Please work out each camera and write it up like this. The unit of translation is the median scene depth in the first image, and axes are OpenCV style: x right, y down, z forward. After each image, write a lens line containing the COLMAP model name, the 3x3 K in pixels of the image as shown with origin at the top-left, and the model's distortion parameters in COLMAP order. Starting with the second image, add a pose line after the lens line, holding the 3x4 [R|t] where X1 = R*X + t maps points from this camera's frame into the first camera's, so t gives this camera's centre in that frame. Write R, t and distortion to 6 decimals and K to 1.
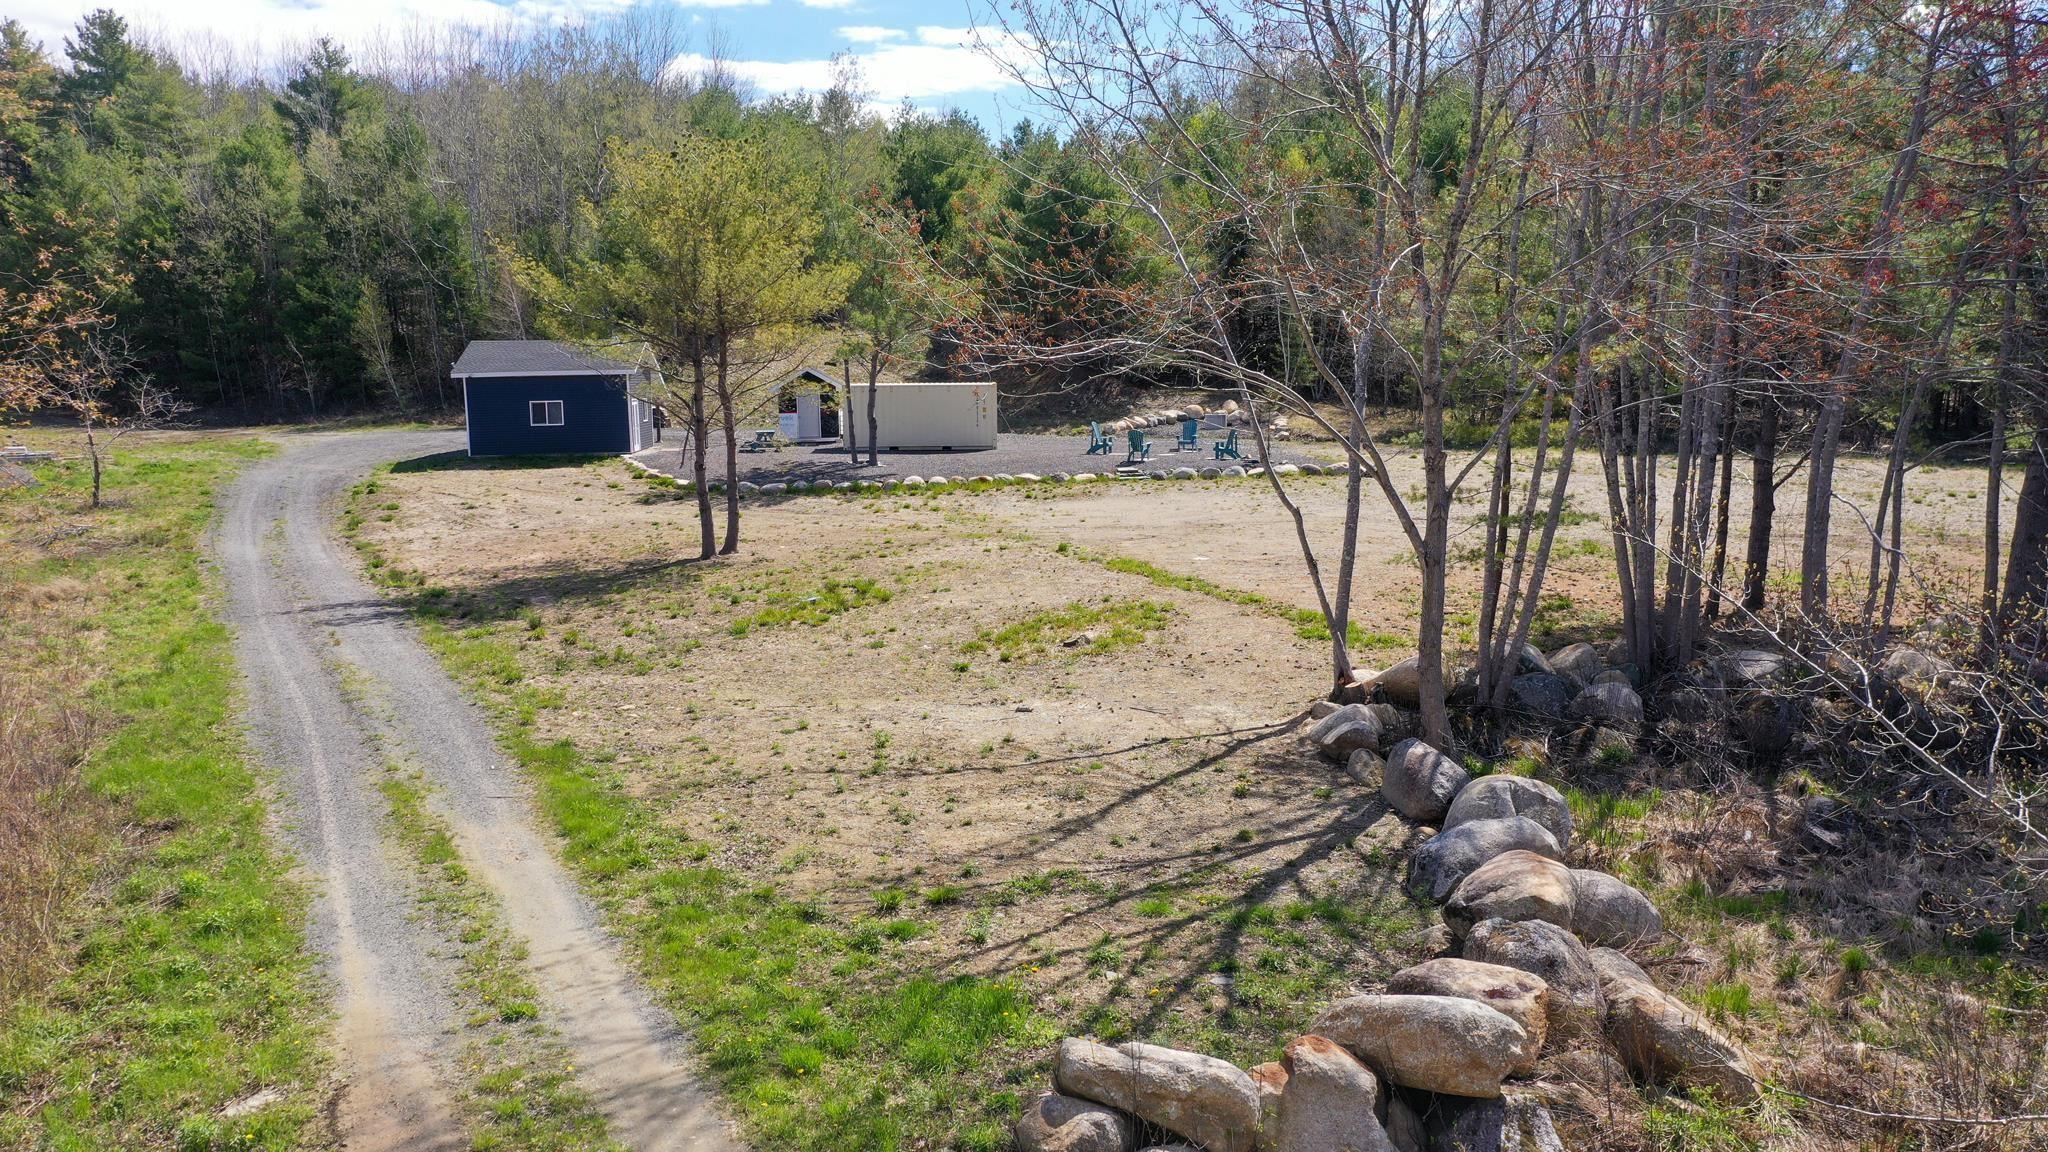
lens RADIAL K [[1735.7, 0, 1024.0], [0, 1735.7, 576.0], [0, 0, 1]] dist [-0.010829, -0.011502]
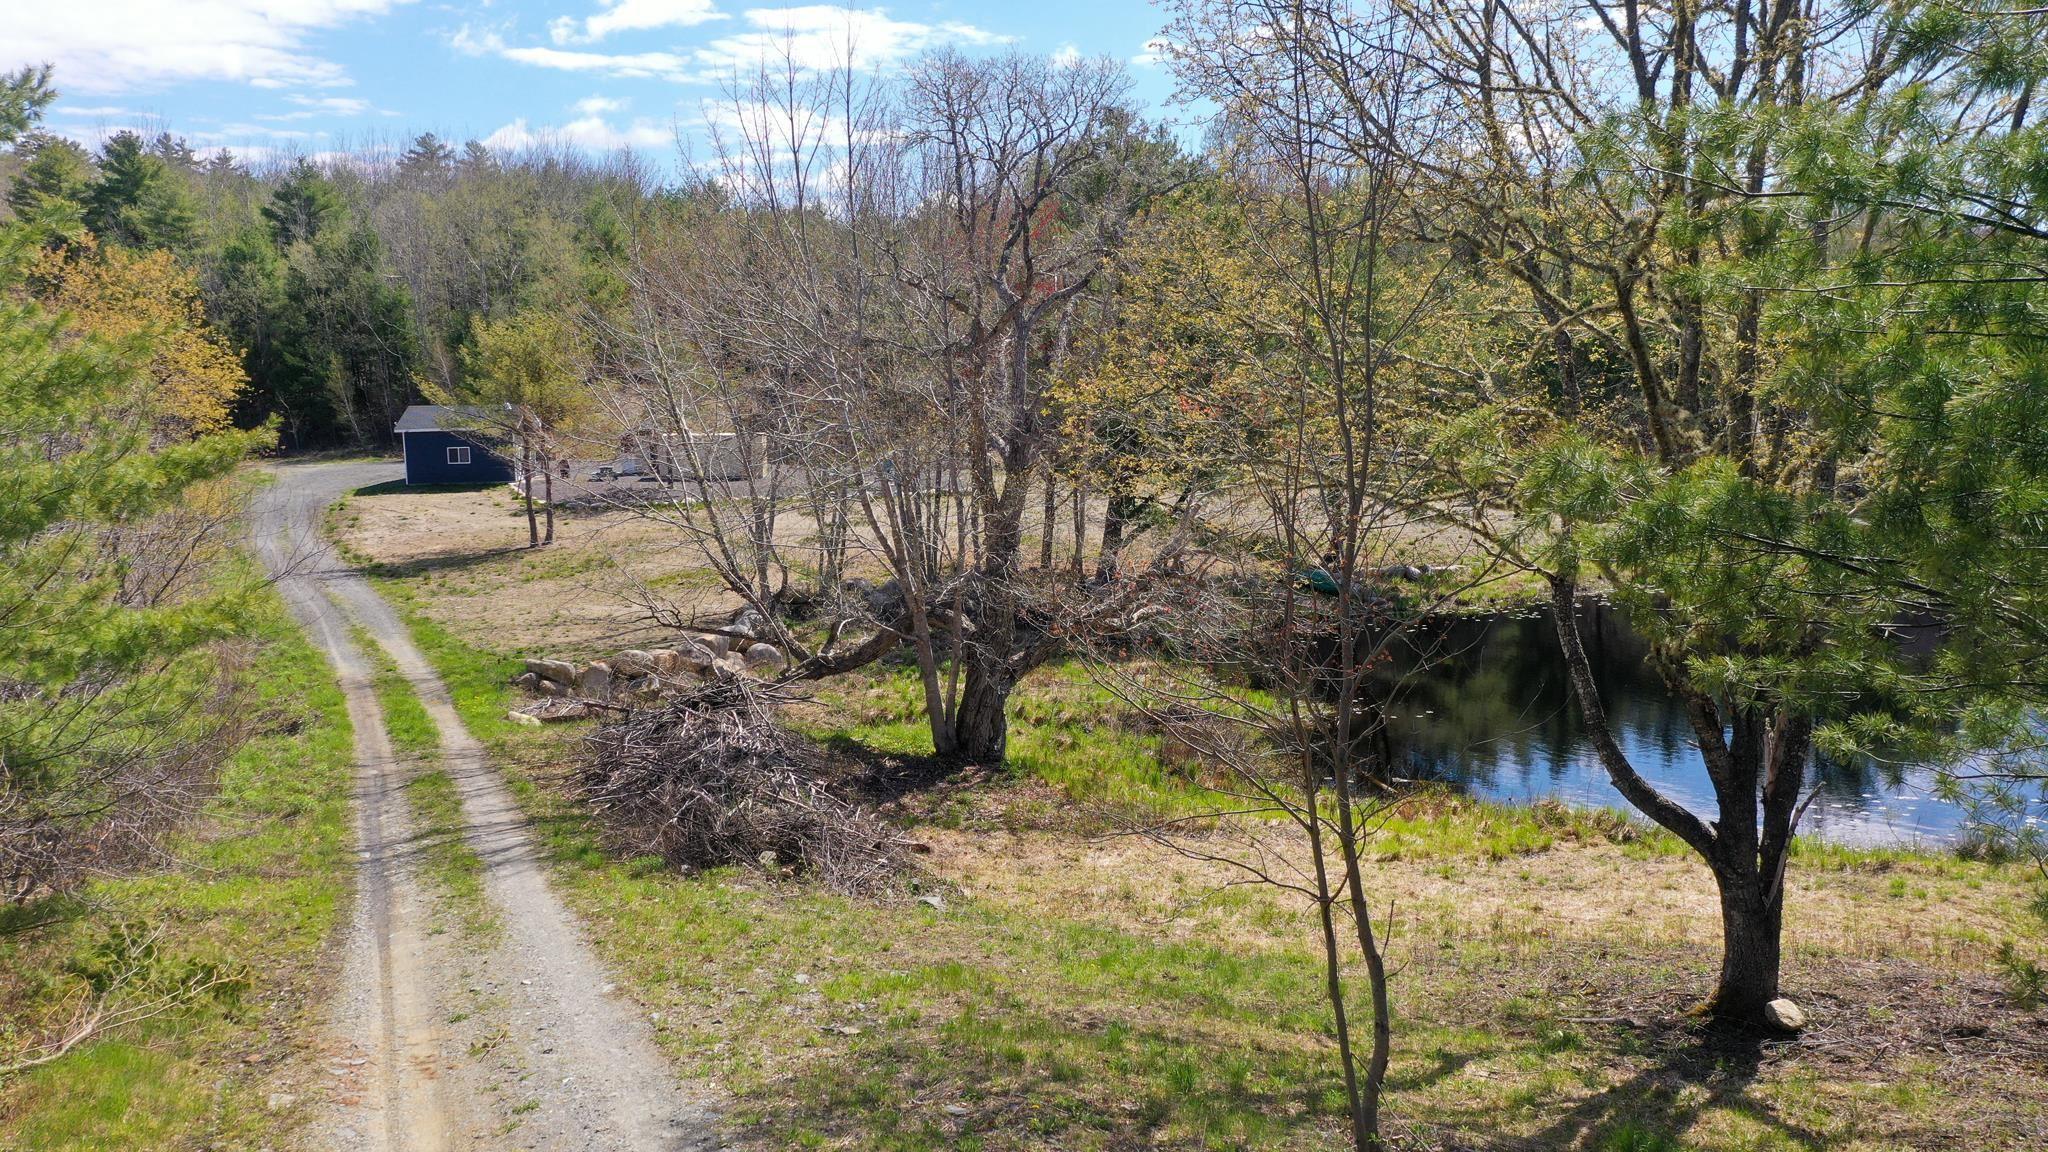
lens RADIAL K [[1659.5, 0, 974.2], [0, 1659.5, 567.4], [0, 0, 1]] dist [-0.005527, 0.062133]
pose [[0.999970, -0.003762, 0.006769, 0.162575], [0.003811, 0.999967, -0.007233, 0.015284], [-0.006742, 0.007259, 0.999951, -0.443652]]
